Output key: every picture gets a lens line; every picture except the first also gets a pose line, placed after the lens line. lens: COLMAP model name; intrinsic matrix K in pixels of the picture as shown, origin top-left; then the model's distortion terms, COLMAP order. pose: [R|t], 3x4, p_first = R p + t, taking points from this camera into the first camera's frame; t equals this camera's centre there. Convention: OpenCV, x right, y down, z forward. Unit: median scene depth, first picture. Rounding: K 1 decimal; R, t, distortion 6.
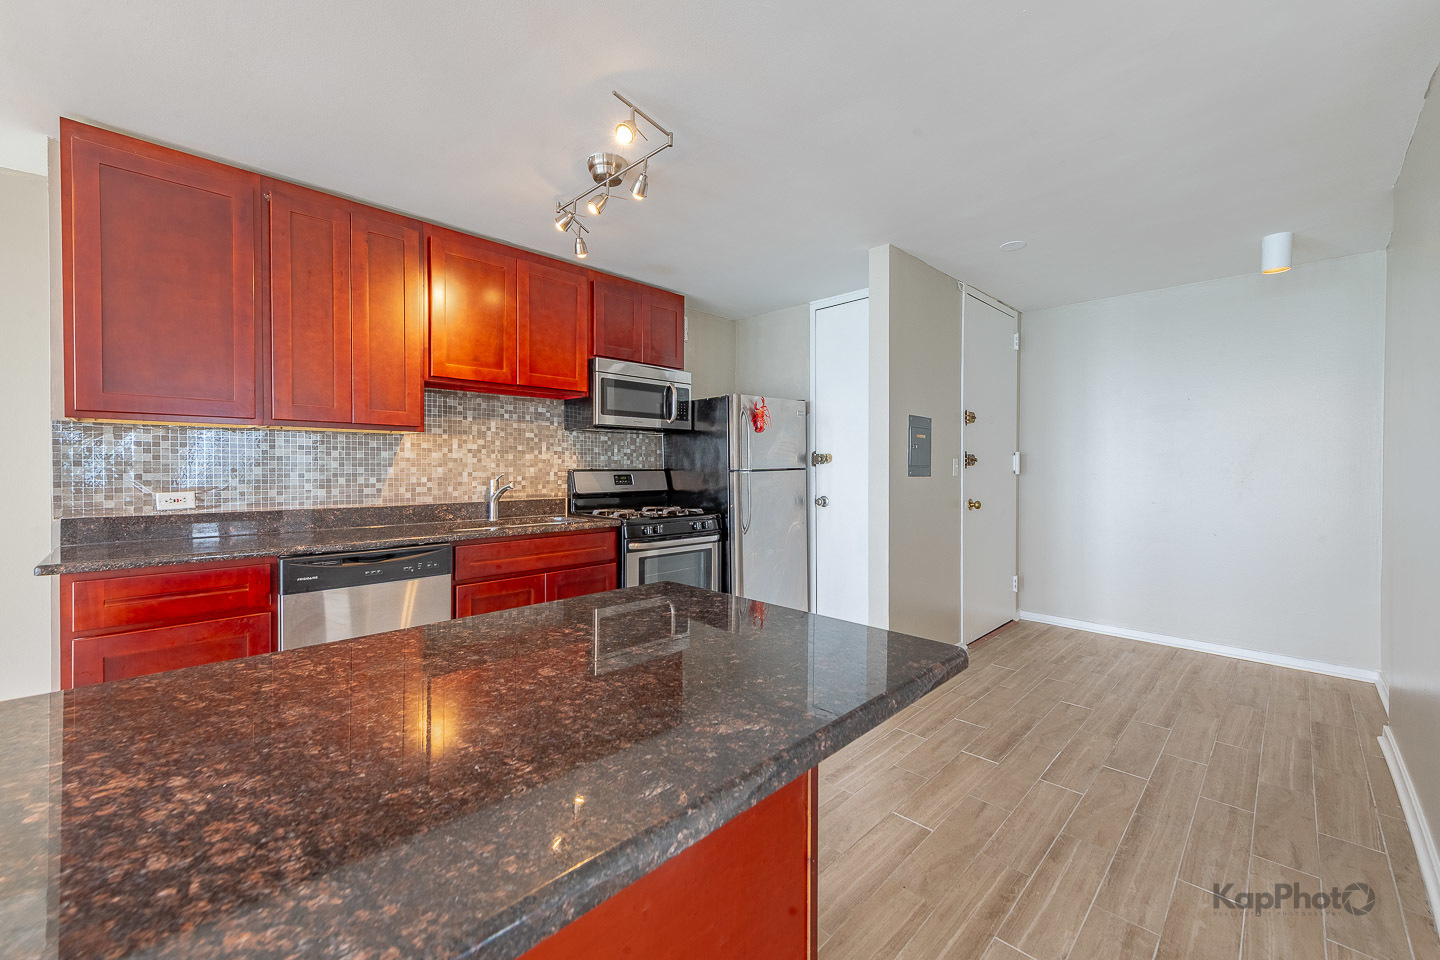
lens RADIAL K [[581.0, 0, 726.8], [0, 581.0, 472.7], [0, 0, 1]] dist [0.014852, -0.000480]
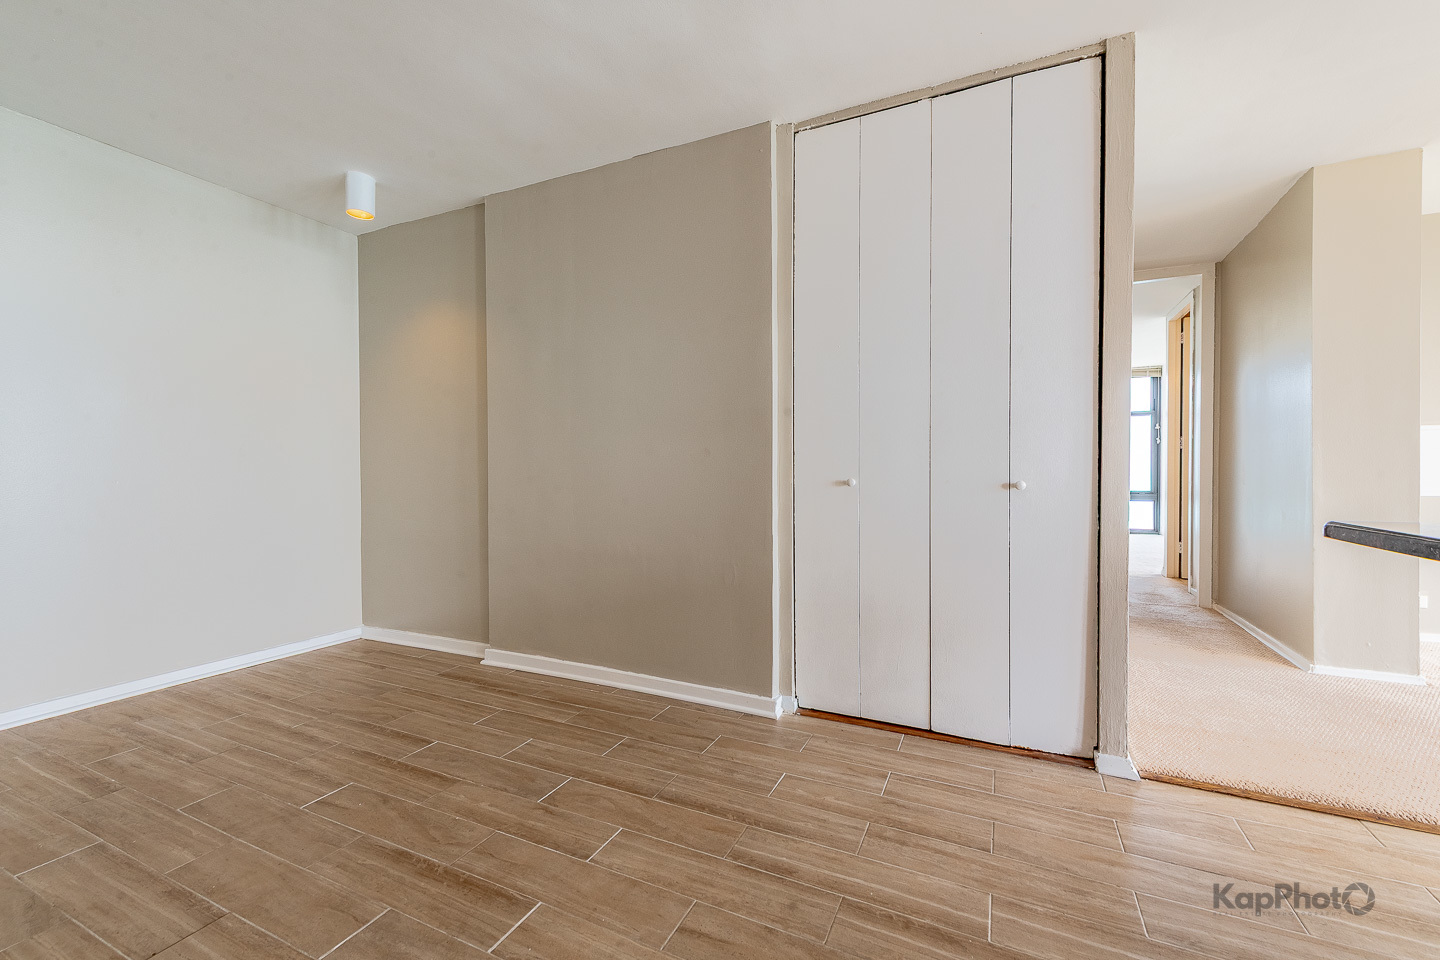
lens RADIAL K [[560.6, 0, 712.1], [0, 560.6, 484.2], [0, 0, 1]] dist [0.011977, -0.000198]
pose [[-0.334179, -0.015708, 0.942379, -0.068700], [0.002112, 0.999846, 0.017414, 0.060679], [-0.942507, 0.007810, -0.334095, 0.729476]]
